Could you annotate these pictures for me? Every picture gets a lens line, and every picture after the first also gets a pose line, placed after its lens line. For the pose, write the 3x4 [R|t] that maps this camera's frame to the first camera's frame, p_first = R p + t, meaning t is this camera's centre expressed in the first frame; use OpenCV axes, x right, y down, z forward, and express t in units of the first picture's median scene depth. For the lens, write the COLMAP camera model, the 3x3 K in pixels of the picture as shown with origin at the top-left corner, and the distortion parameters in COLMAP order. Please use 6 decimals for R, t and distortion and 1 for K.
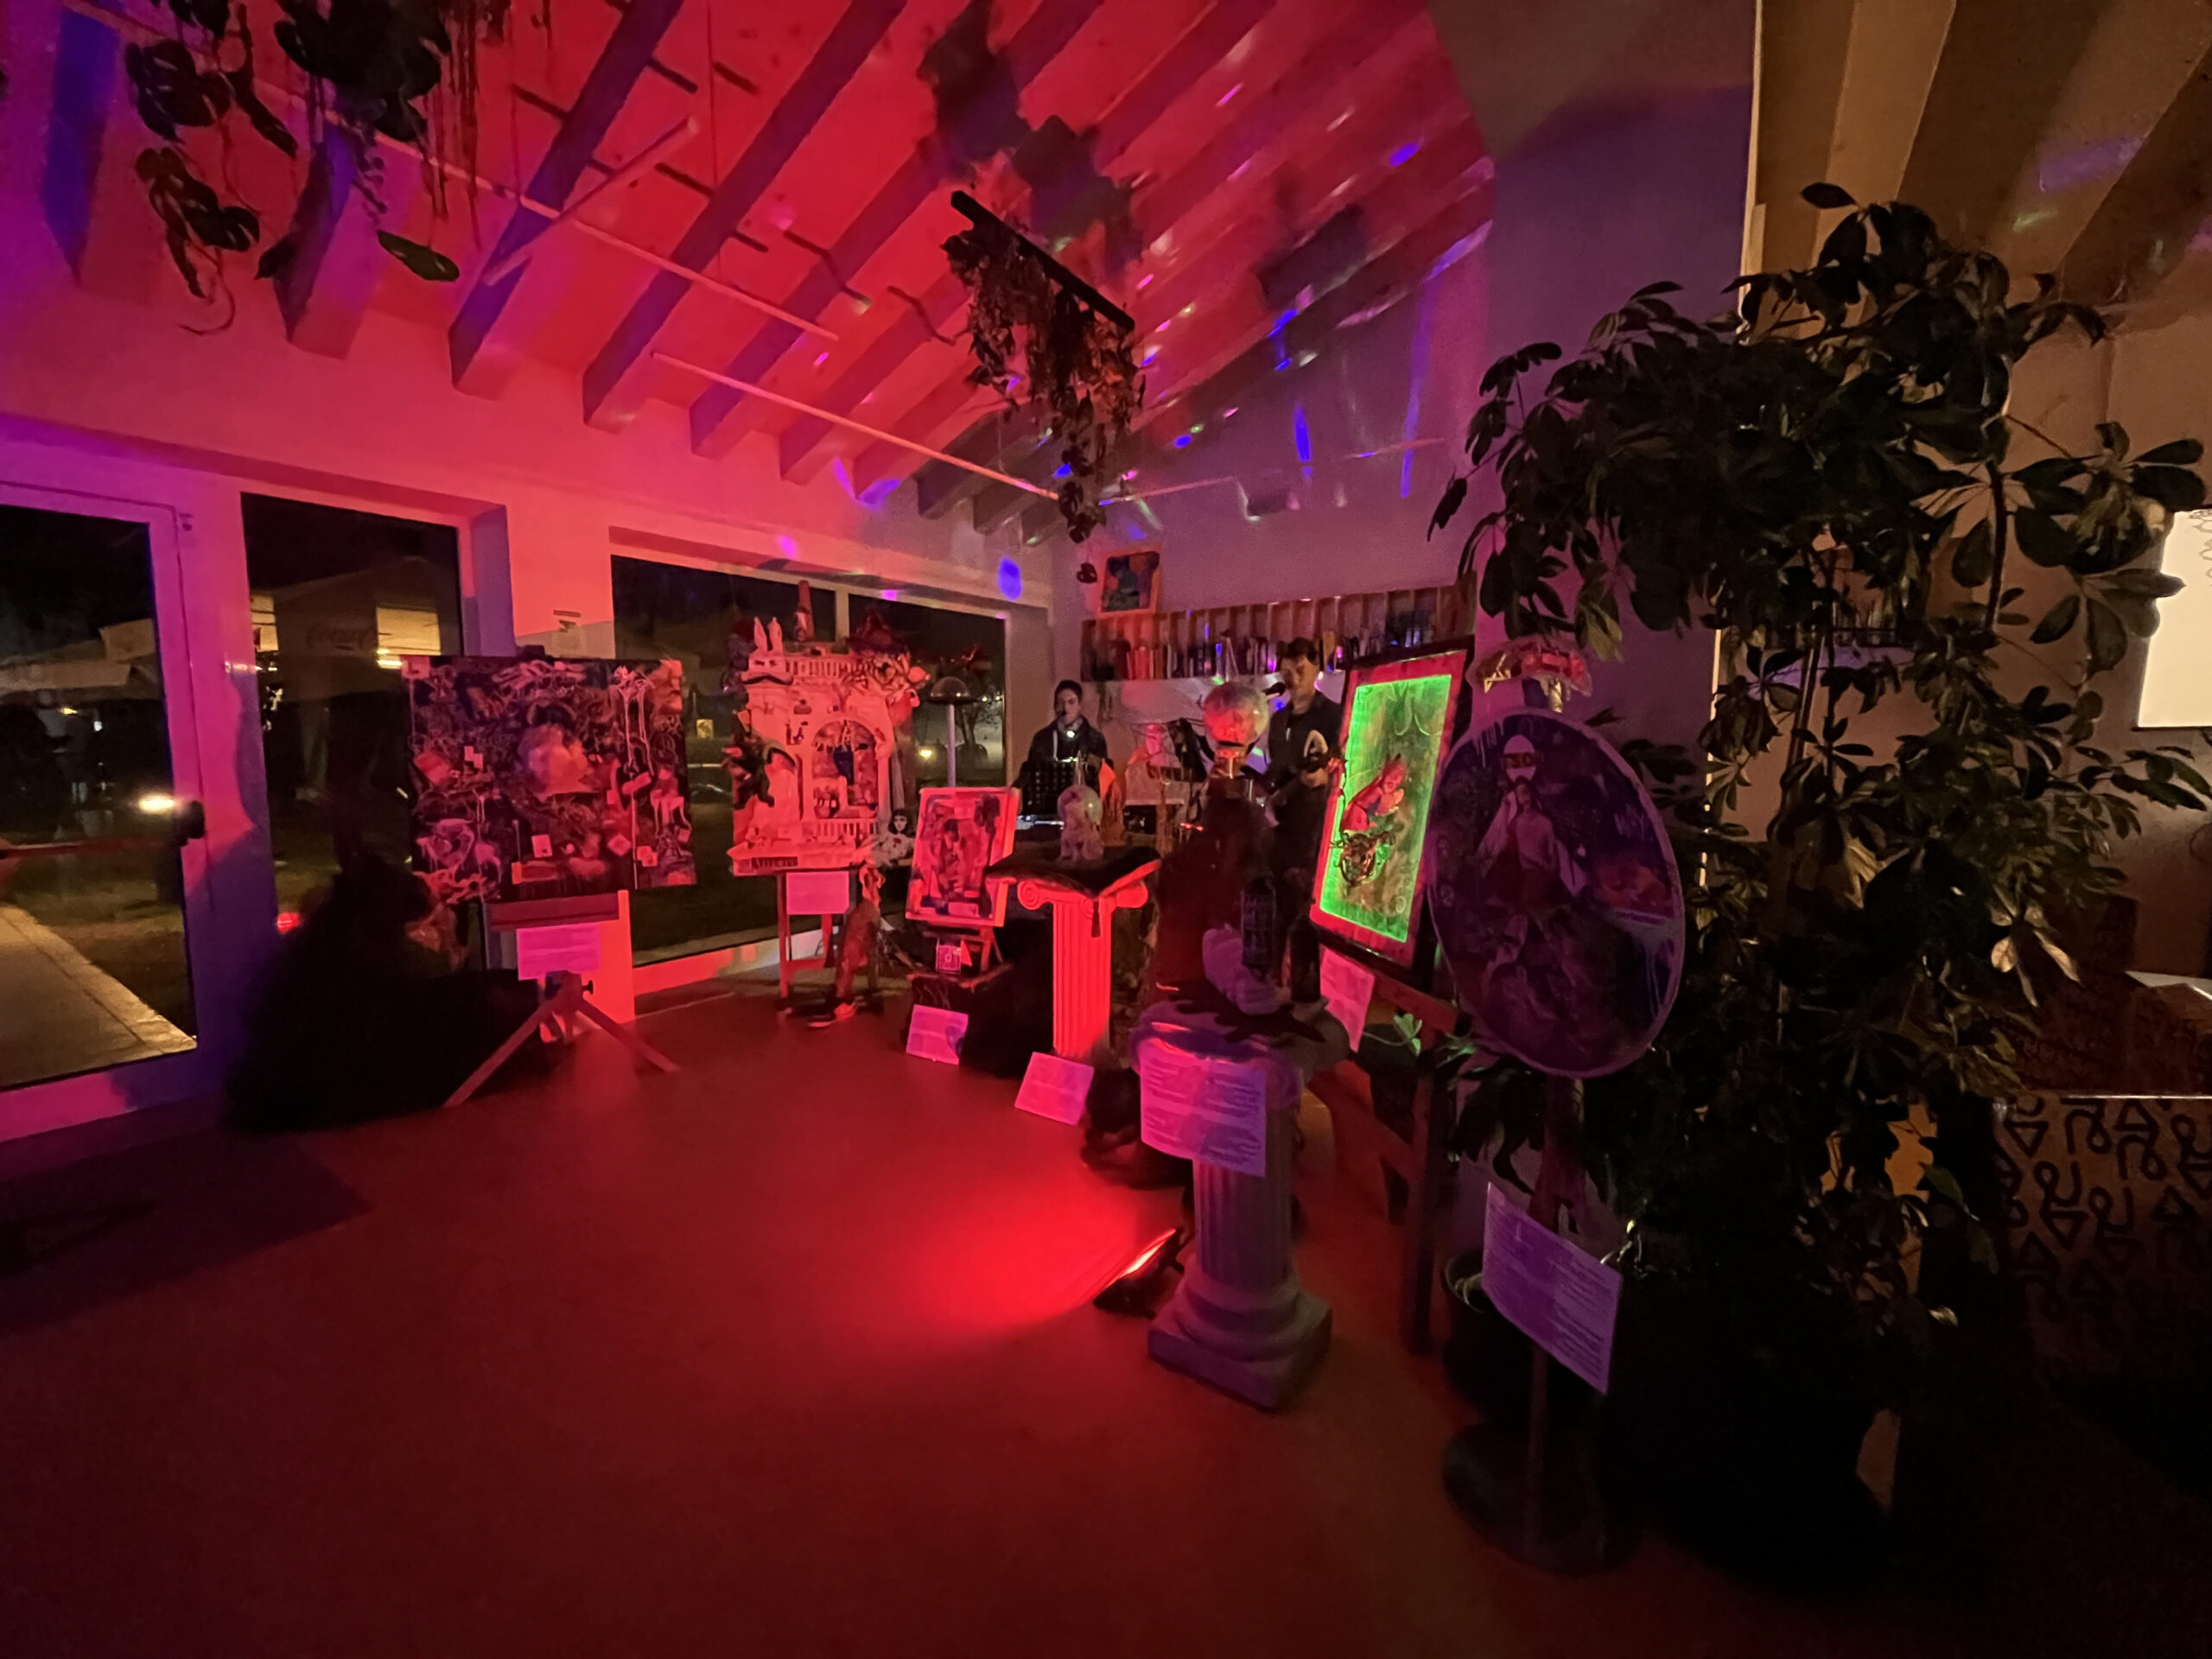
lens RADIAL K [[887.1, 0, 1106.0], [0, 887.1, 829.5], [0, 0, 1]] dist [-0.006178, 0.000222]
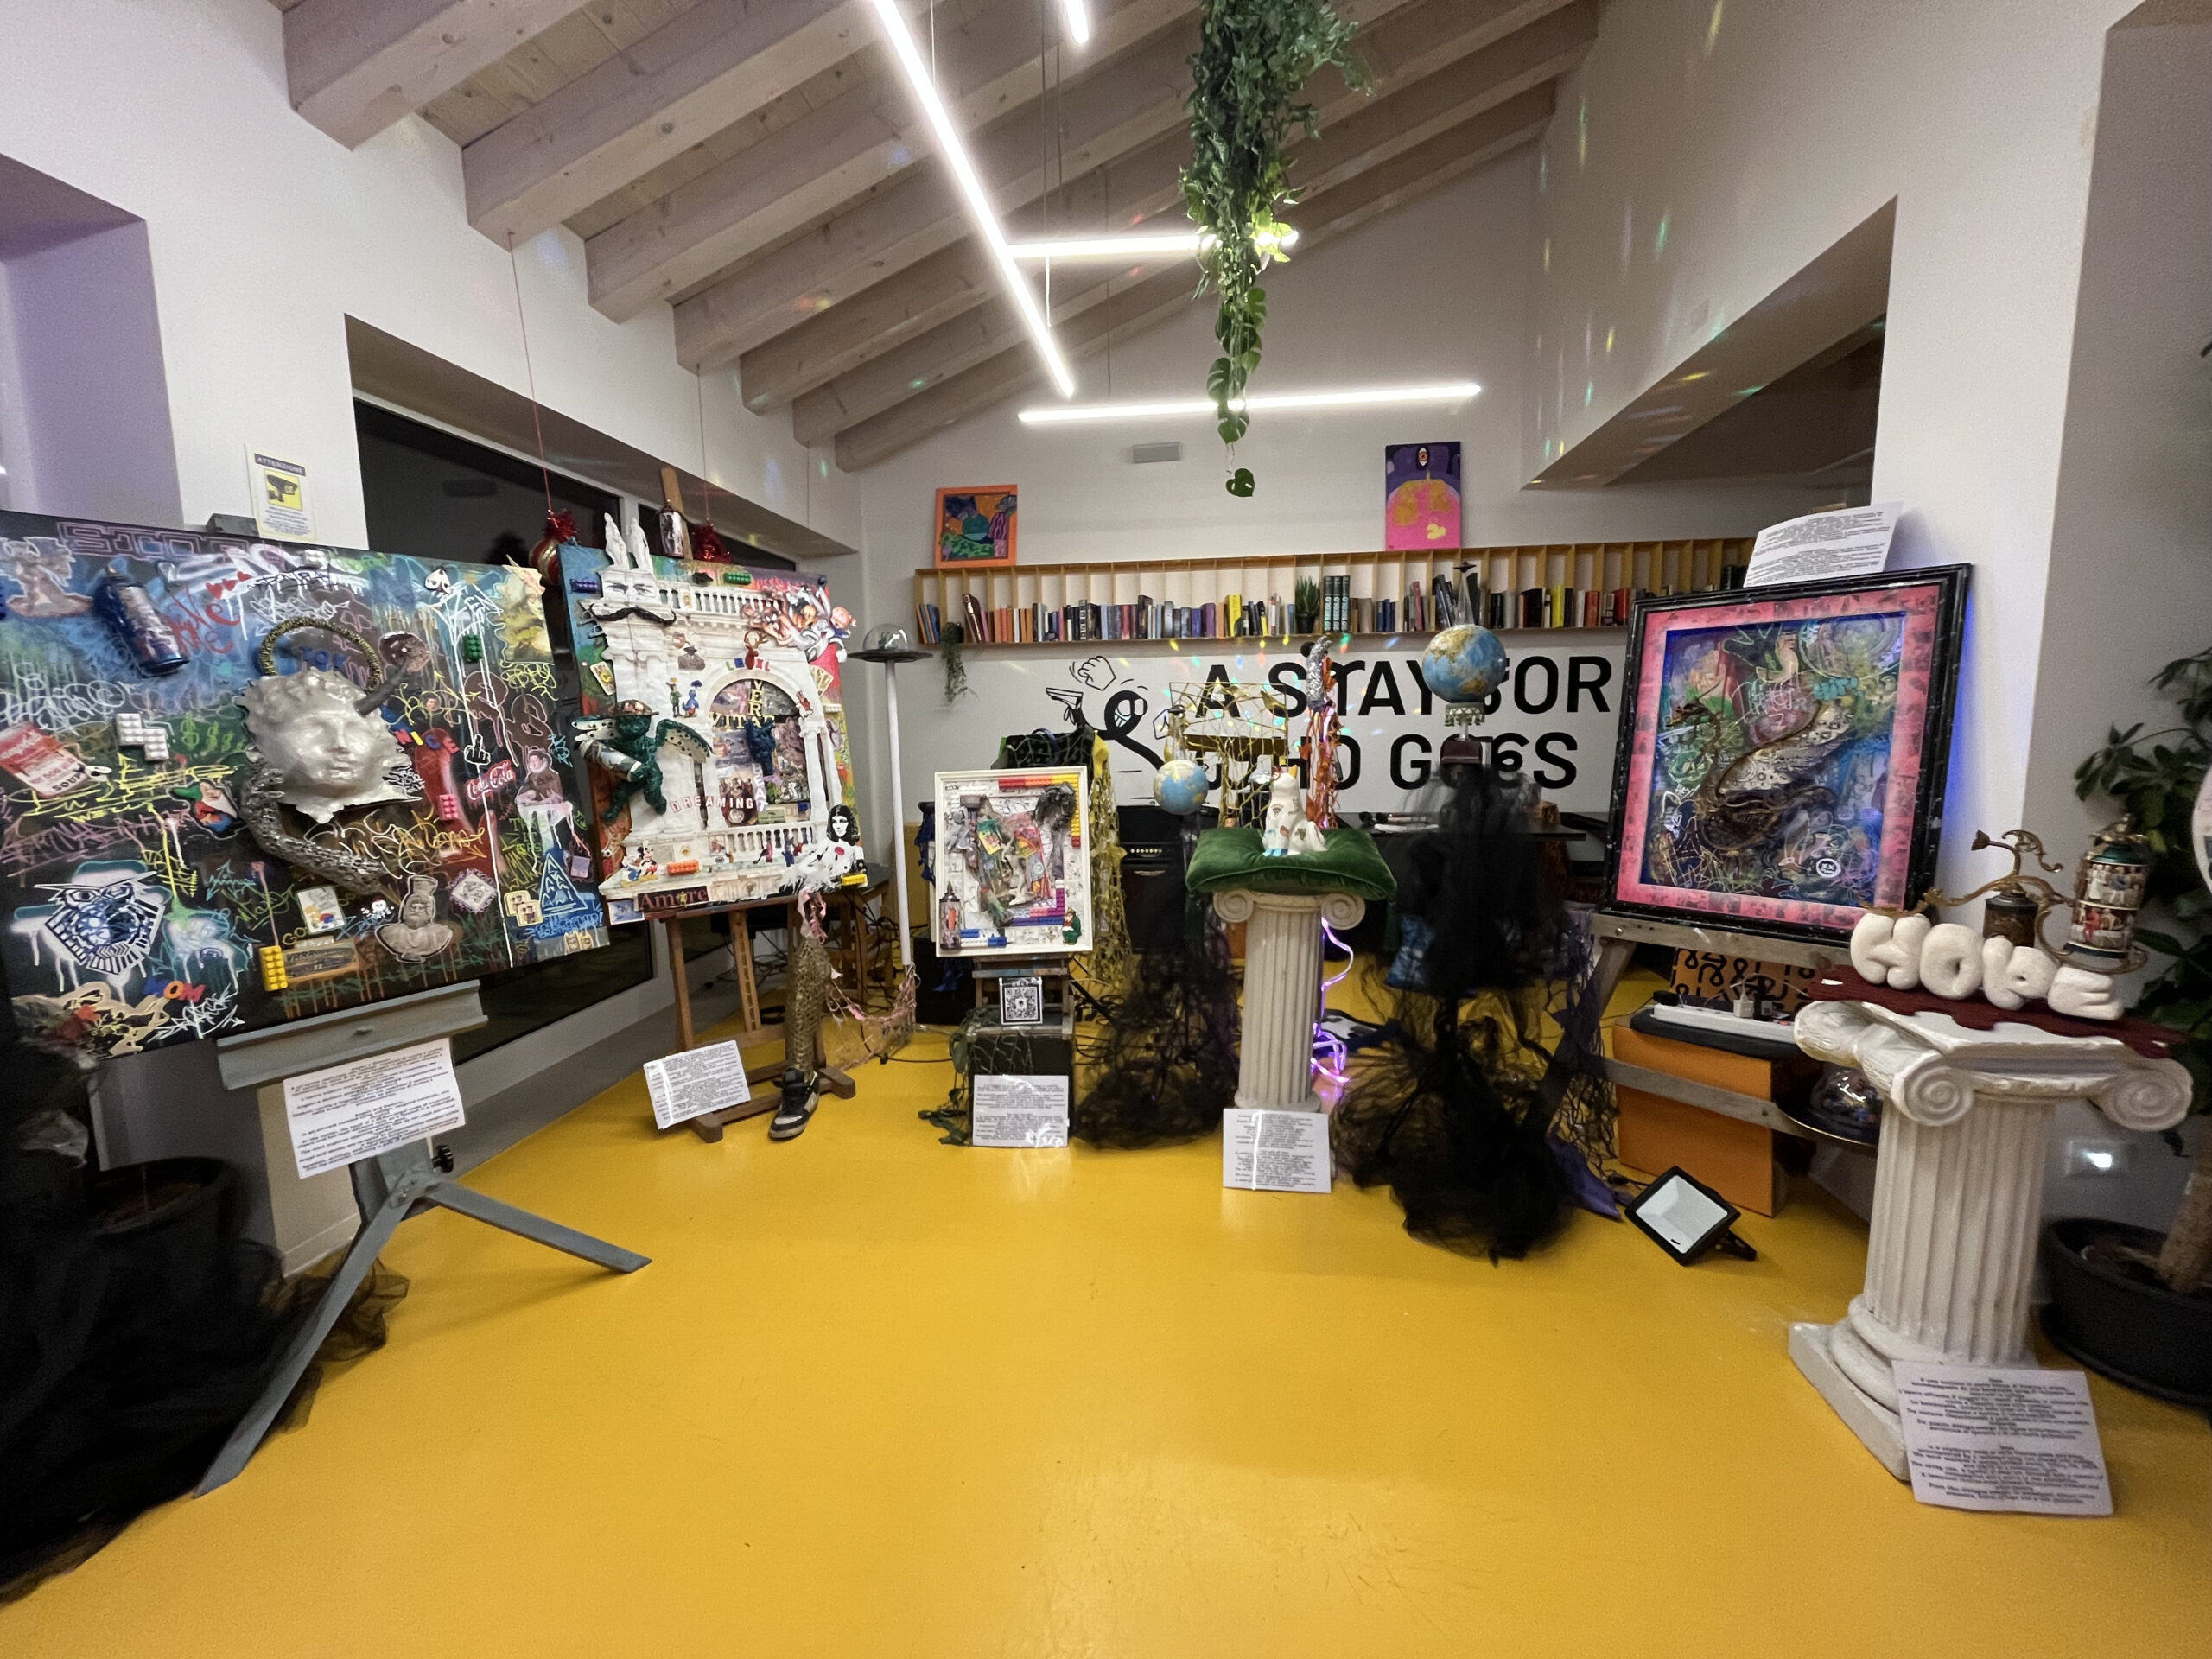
lens RADIAL K [[887.1, 0, 1106.0], [0, 887.1, 829.5], [0, 0, 1]] dist [-0.006178, 0.000222]
pose [[0.889869, -0.066654, 0.451320, -0.430867], [0.060394, 0.997774, 0.028279, -0.013639], [-0.452200, 0.002092, 0.891914, 0.317019]]
